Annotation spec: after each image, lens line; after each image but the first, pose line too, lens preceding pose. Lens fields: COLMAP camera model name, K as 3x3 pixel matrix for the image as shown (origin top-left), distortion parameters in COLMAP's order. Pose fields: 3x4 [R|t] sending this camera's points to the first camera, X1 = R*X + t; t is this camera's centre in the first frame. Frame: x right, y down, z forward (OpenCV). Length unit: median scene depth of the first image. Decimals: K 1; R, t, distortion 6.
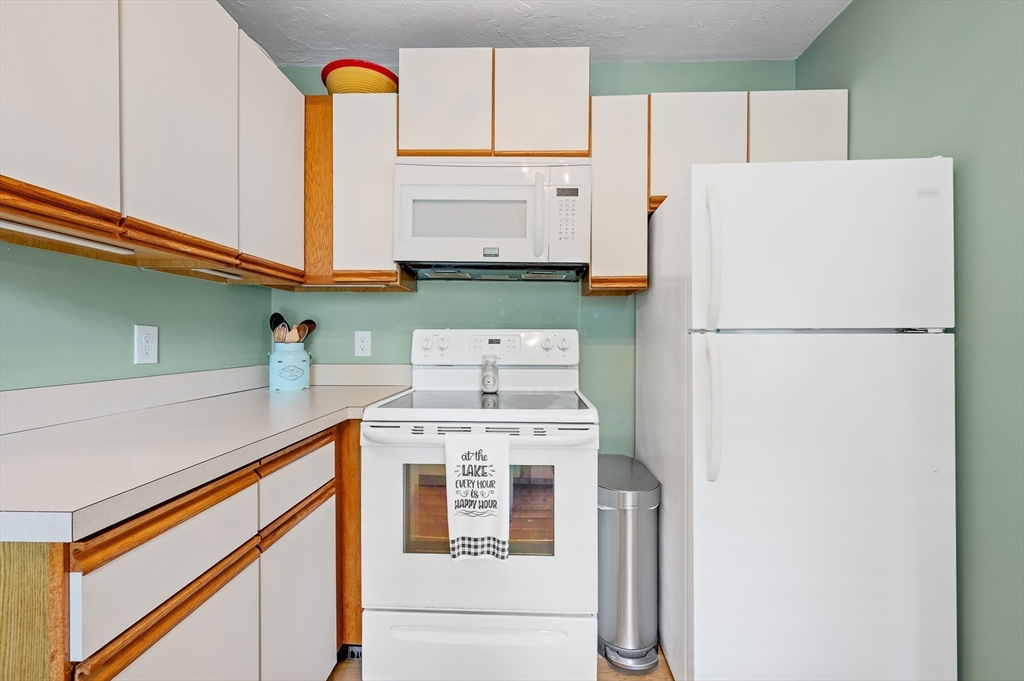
lens RADIAL K [[424.8, 0, 511.8], [0, 424.8, 340.4], [0, 0, 1]] dist [0.002598, 0.000260]
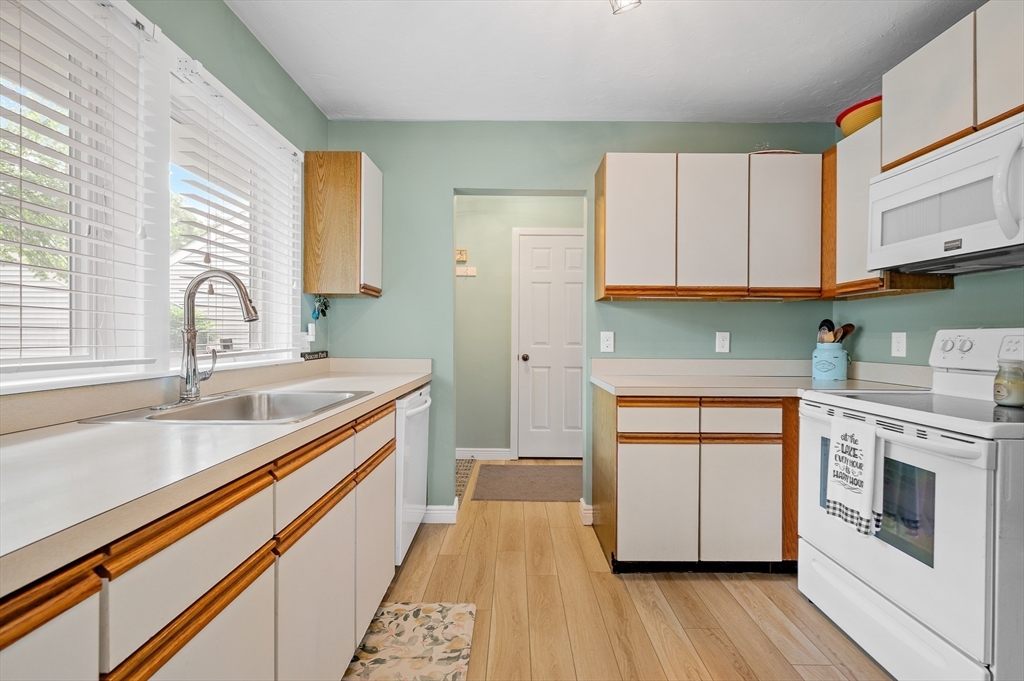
lens RADIAL K [[424.8, 0, 508.8], [0, 424.8, 340.2], [0, 0, 1]] dist [0.002598, 0.000260]
pose [[0.007090, 0.003372, -0.999969, 1.034218], [-0.012149, 0.999921, 0.003285, 0.008003], [0.999901, 0.012125, 0.007131, 0.043751]]
